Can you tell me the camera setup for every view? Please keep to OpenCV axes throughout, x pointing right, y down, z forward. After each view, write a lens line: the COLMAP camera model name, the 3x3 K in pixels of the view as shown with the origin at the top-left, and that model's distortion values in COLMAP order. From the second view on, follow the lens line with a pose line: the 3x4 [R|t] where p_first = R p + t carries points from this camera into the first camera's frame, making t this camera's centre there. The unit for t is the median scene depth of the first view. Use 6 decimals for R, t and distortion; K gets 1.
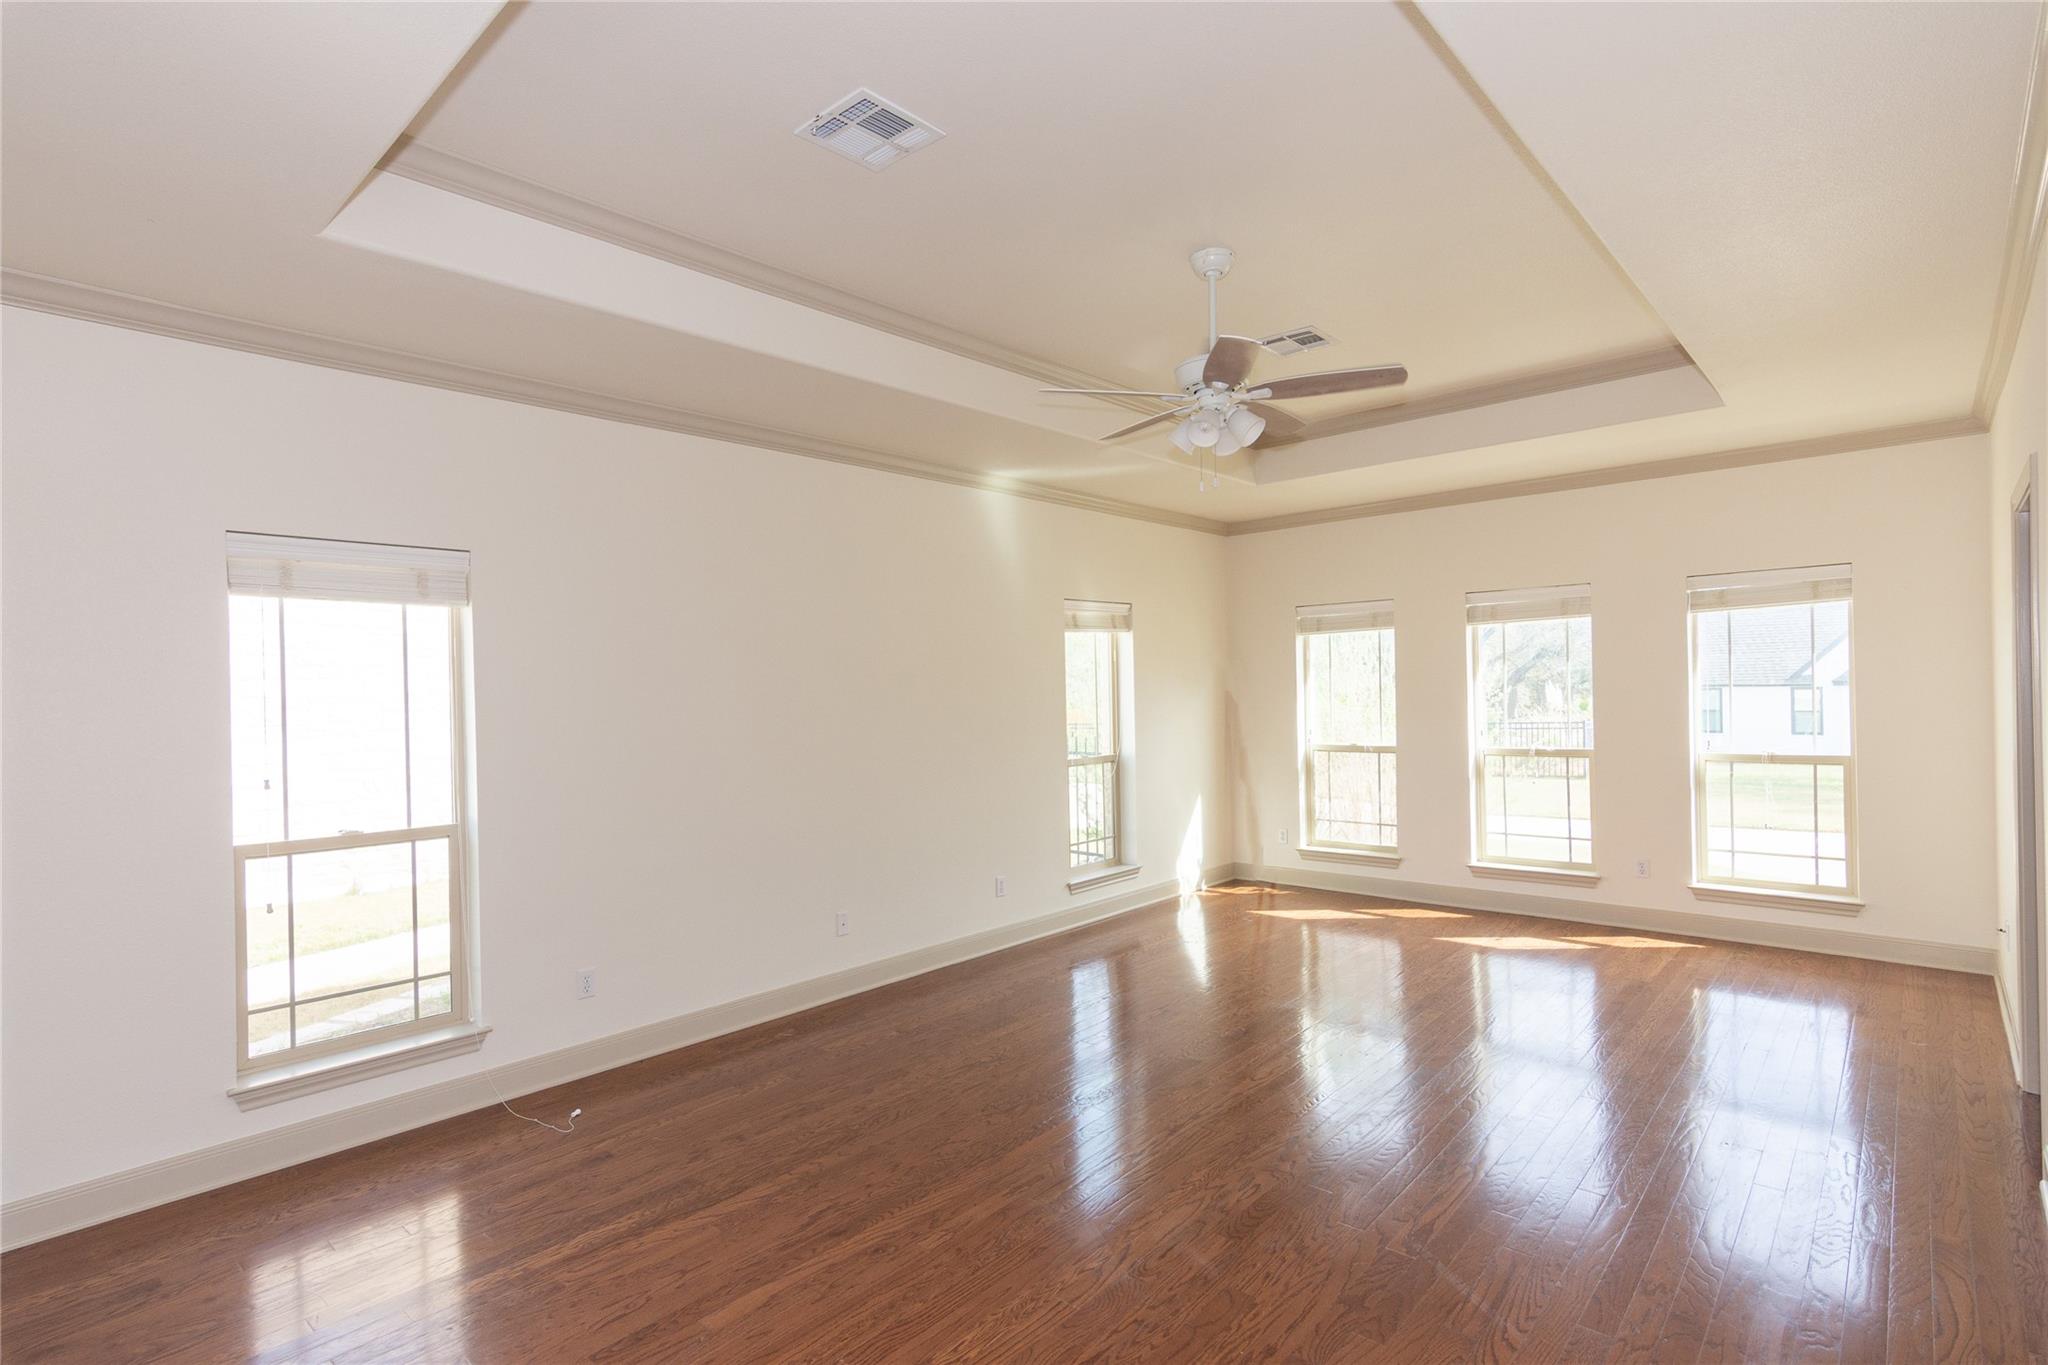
lens RADIAL K [[997.8, 0, 1020.8], [0, 997.8, 694.6], [0, 0, 1]] dist [0.001366, 0.000086]
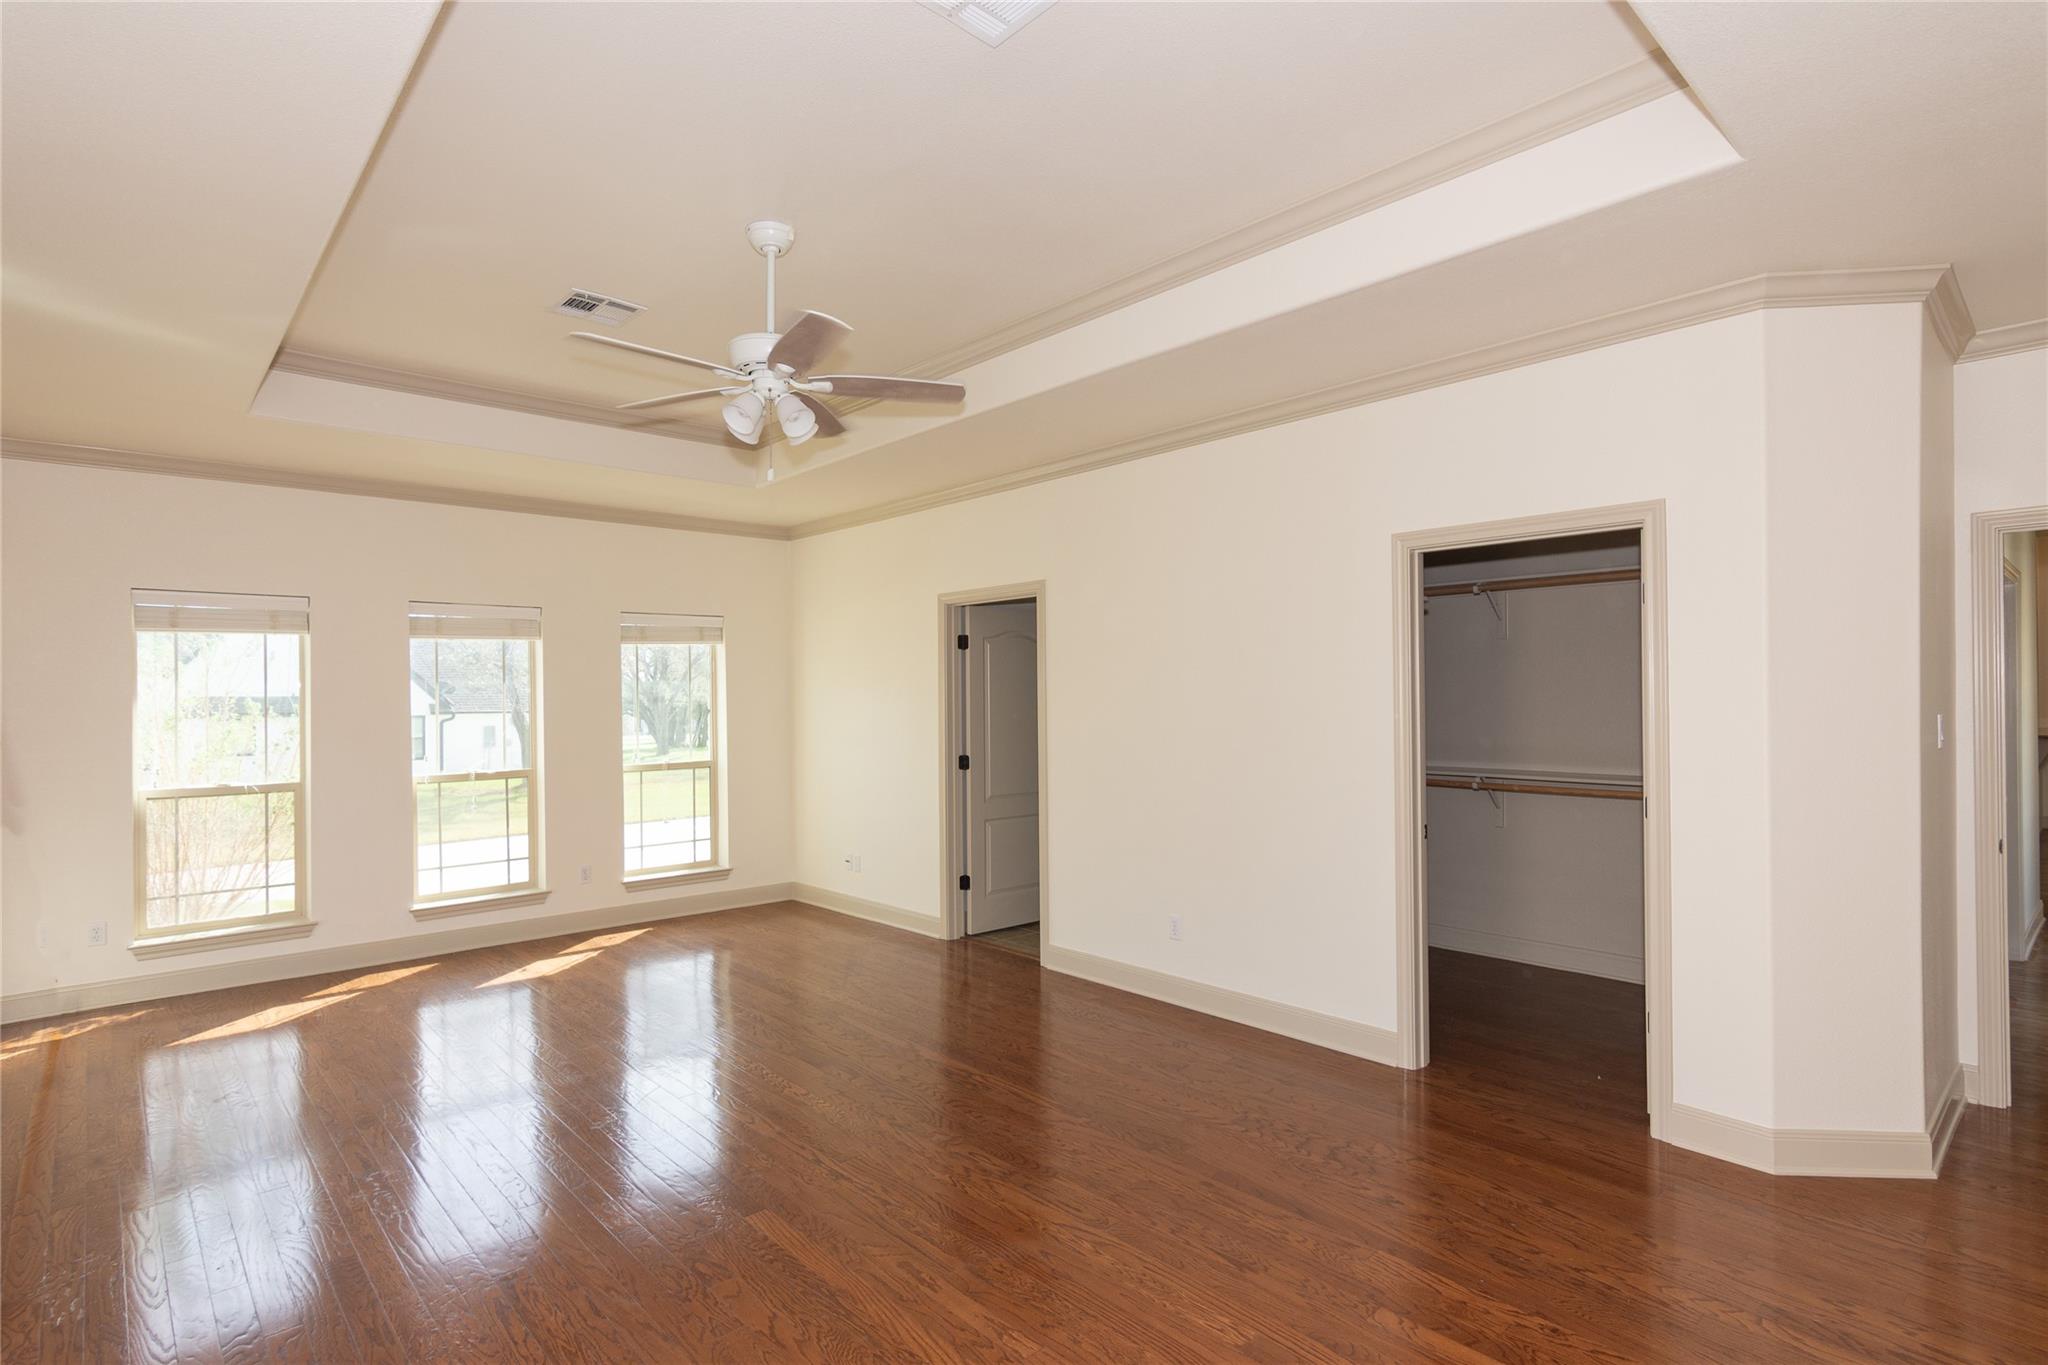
lens RADIAL K [[1012.8, 0, 1020.7], [0, 1012.8, 695.7], [0, 0, 1]] dist [0.003497, 0.000743]
pose [[0.101853, 0.019688, 0.994605, -0.391420], [0.012568, 0.999699, -0.021076, 0.007786], [-0.994720, 0.014647, 0.101575, 0.373866]]
